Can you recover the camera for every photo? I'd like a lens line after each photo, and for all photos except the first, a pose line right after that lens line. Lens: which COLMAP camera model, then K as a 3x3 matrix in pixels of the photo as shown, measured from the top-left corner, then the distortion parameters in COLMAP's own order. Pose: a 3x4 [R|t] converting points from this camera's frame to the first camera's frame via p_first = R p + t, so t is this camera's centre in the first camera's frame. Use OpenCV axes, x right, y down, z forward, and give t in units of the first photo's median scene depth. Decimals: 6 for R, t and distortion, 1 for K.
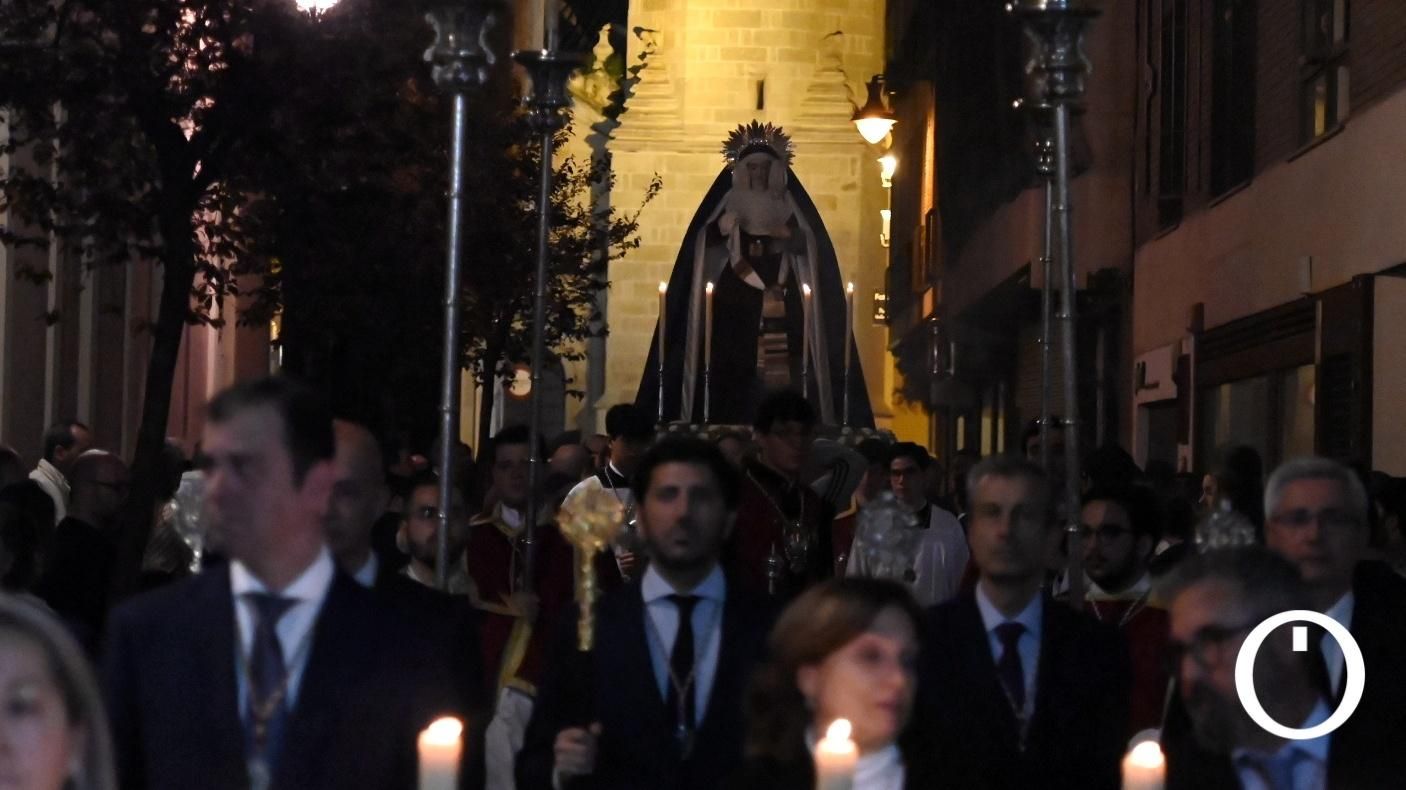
lens RADIAL K [[3651.7, 0, 703.0], [0, 3651.7, 395.0], [0, 0, 1]] dist [-3.096759, -0.119336]
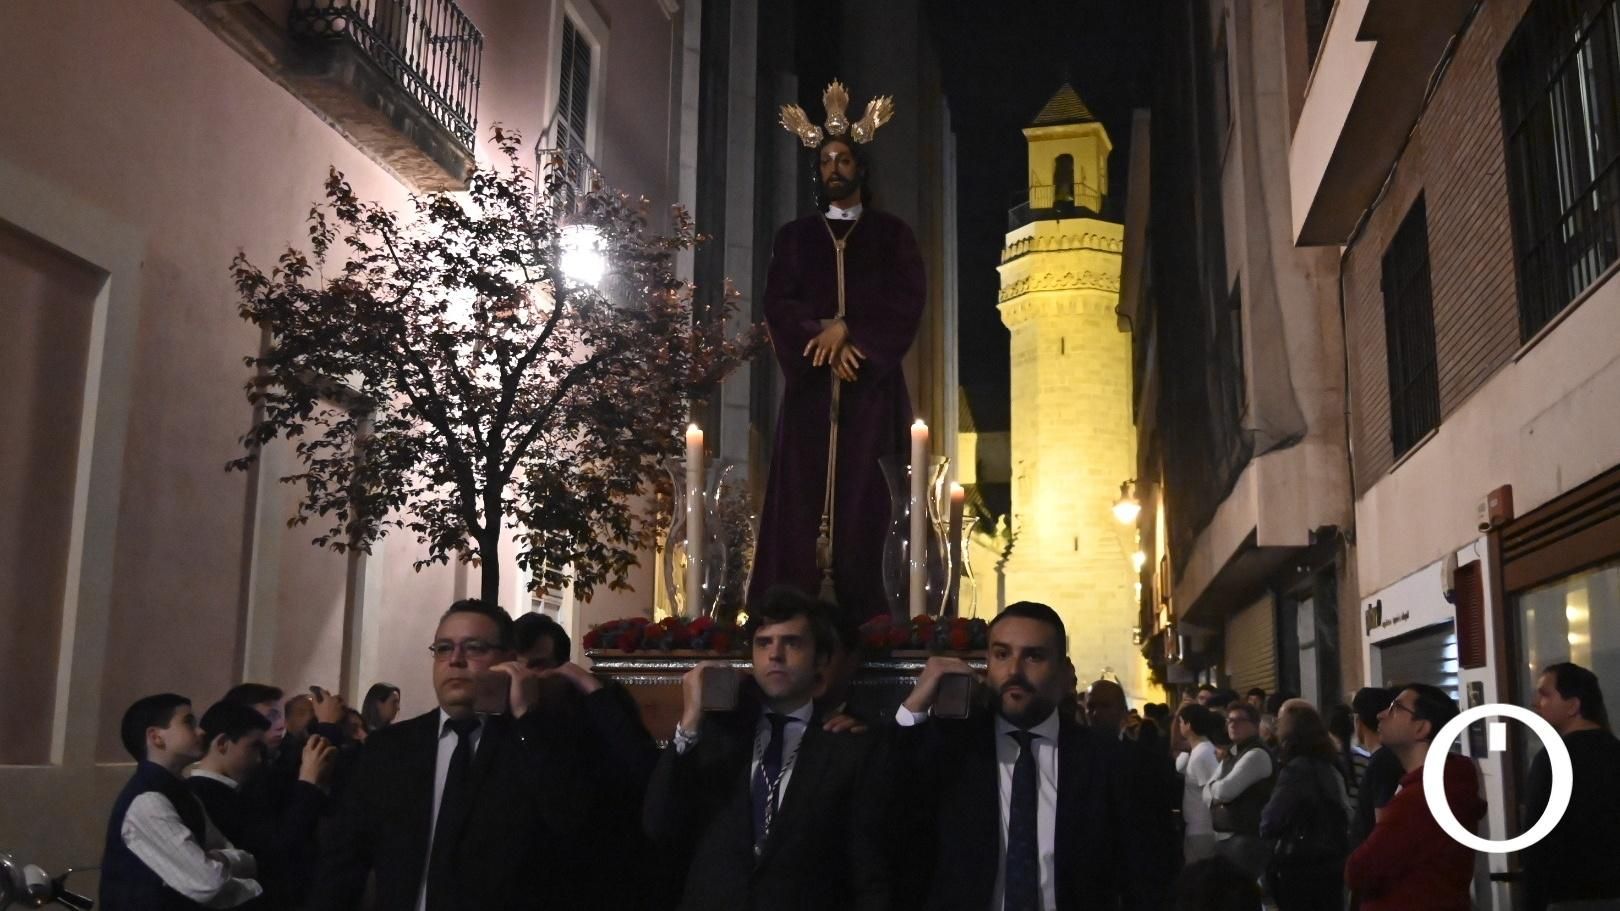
lens RADIAL K [[1631.2, 0, 808.4], [0, 1631.2, 375.0], [0, 0, 1]] dist [0.009674, 0.010259]
pose [[0.988300, -0.058332, -0.140929, 0.033546], [0.030147, 0.980457, -0.194408, 0.014295], [0.149515, 0.187885, 0.970744, 0.504989]]
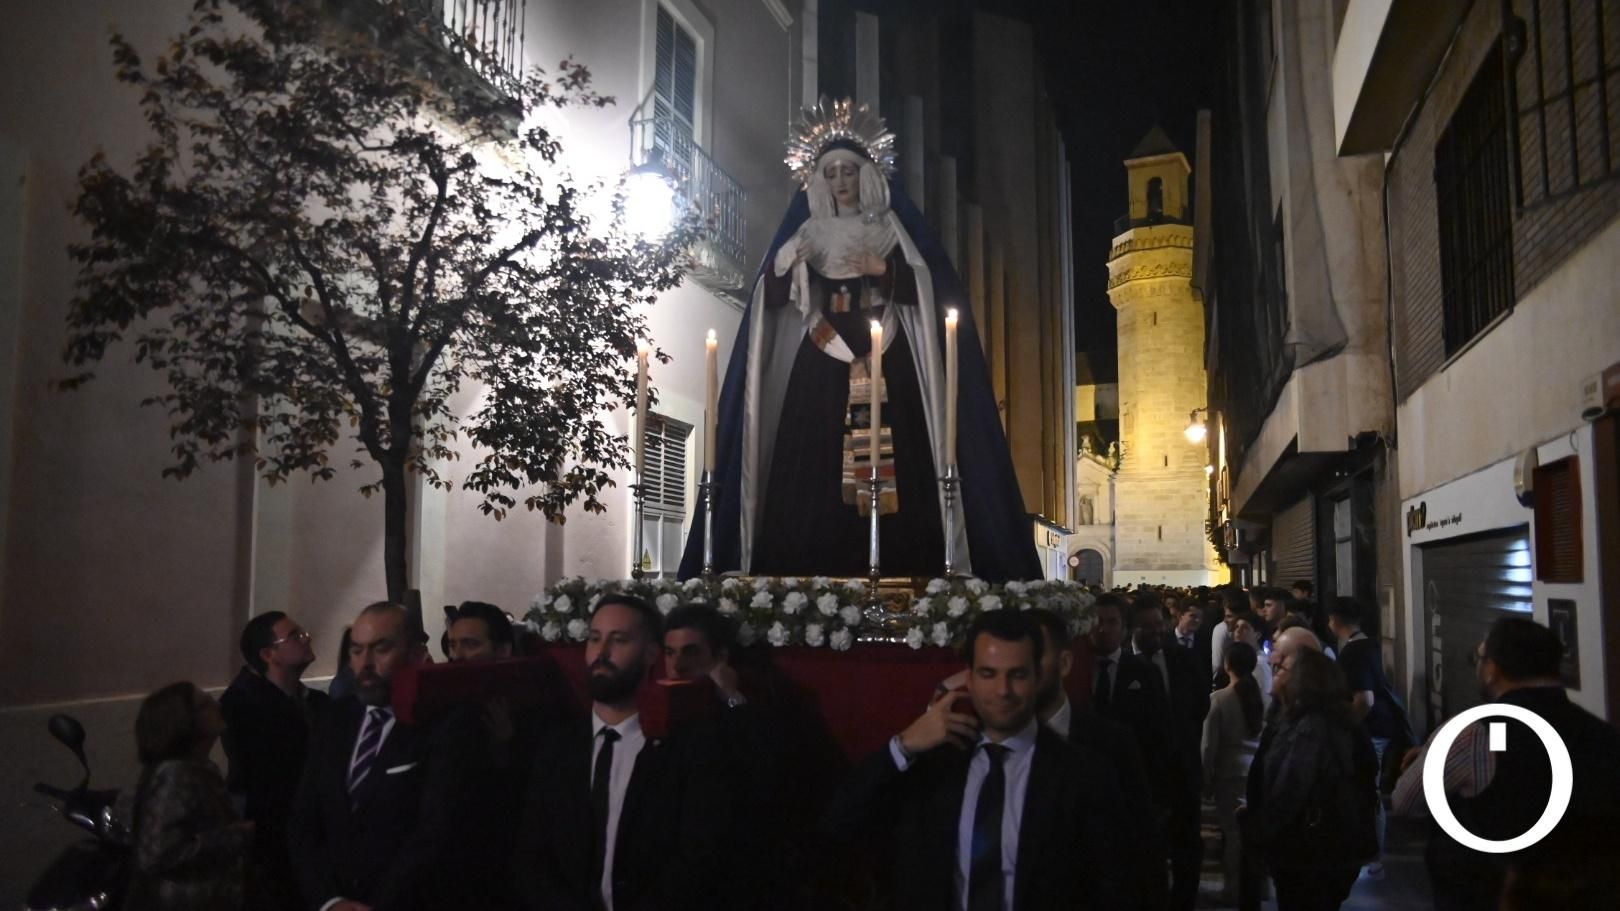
lens RADIAL K [[1130.8, 0, 810.0], [0, 1130.8, 455.5], [0, 0, 1]] dist [-0.049735, 0.088960]
pose [[0.955704, -0.063935, -0.287302, 0.051376], [0.034394, 0.993694, -0.106721, 0.006165], [0.292314, 0.092112, 0.951876, 0.642672]]
